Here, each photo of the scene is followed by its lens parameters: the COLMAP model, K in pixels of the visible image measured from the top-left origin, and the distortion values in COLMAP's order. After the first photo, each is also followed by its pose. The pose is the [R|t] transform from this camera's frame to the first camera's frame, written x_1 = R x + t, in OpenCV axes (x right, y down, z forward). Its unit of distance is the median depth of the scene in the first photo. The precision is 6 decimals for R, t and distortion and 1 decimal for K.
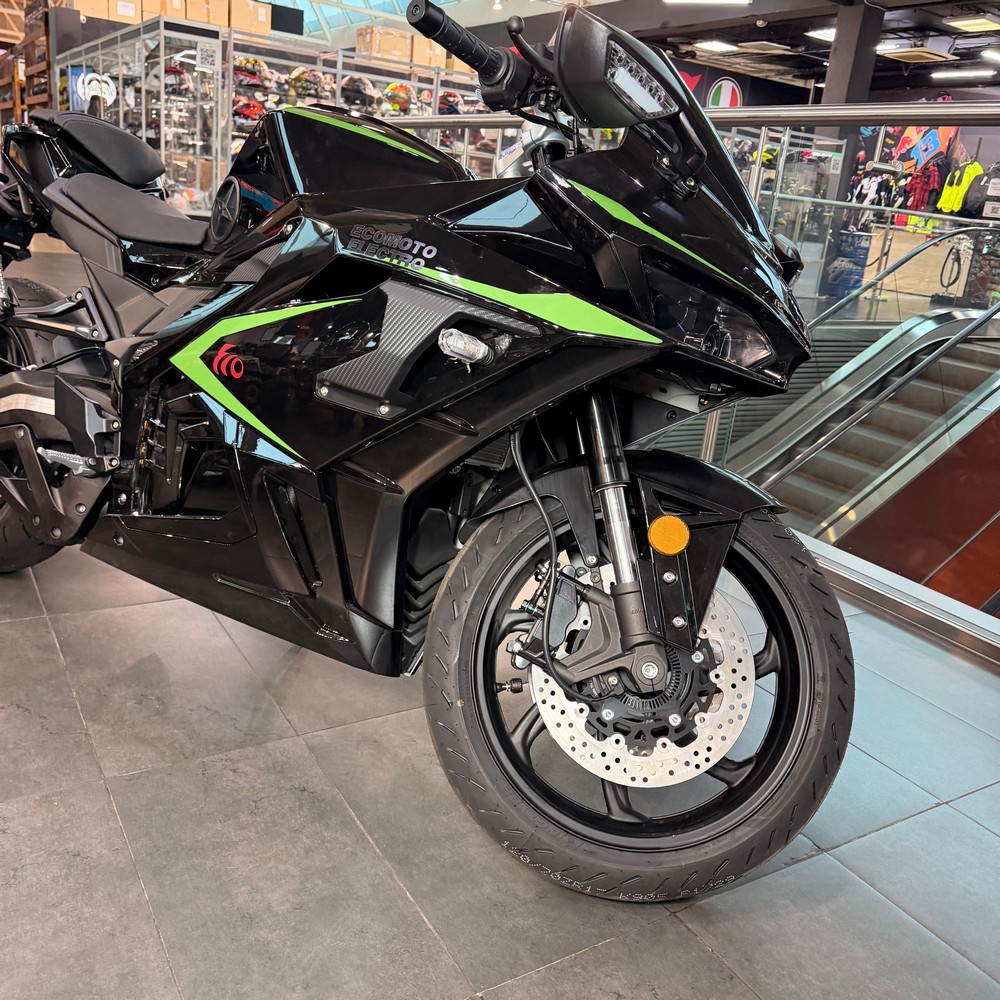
lens RADIAL K [[943.7, 0, 500.0], [0, 943.7, 500.0], [0, 0, 1]] dist [0.077444, -0.083686]
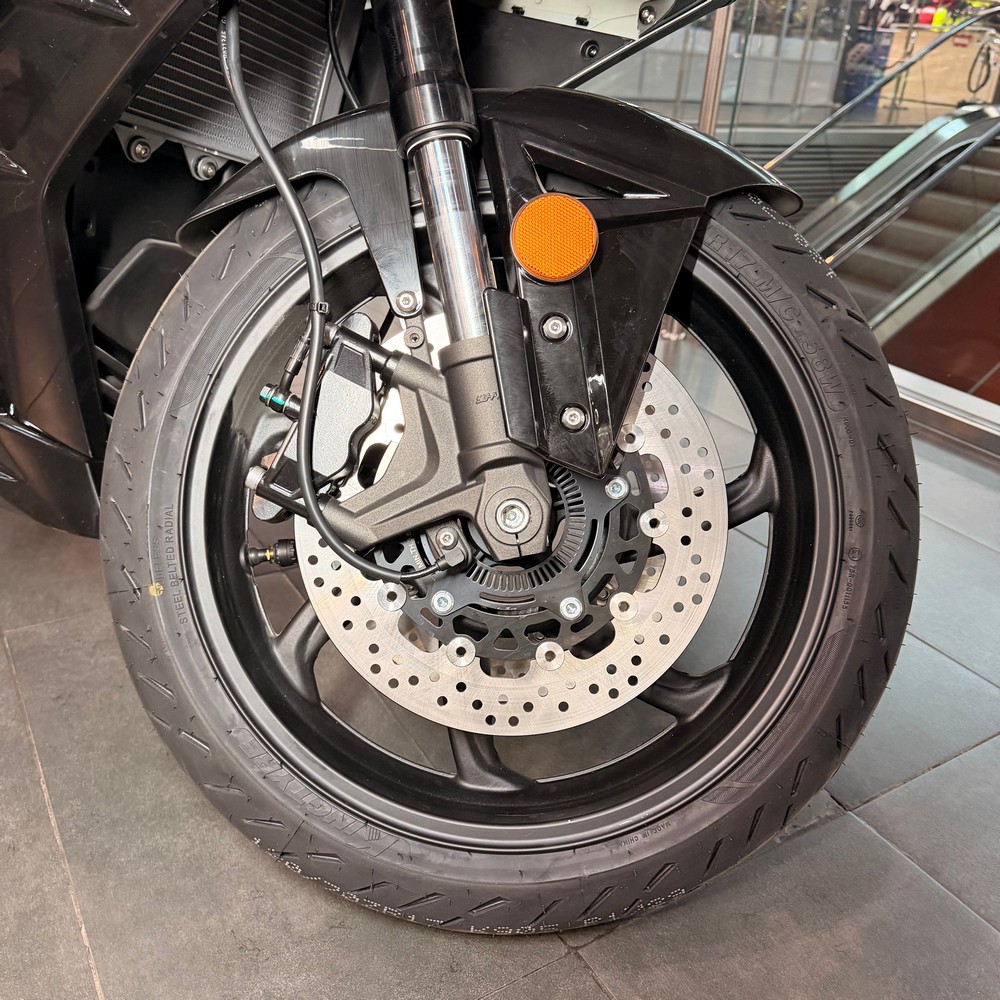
lens RADIAL K [[946.4, 0, 480.0], [0, 946.4, 497.8], [0, 0, 1]] dist [0.077448, -0.020572]
pose [[0.999479, -0.025914, -0.019260, 0.141146], [0.028534, 0.988069, 0.151343, 0.089303], [0.015109, -0.151813, 0.988294, 0.480250]]
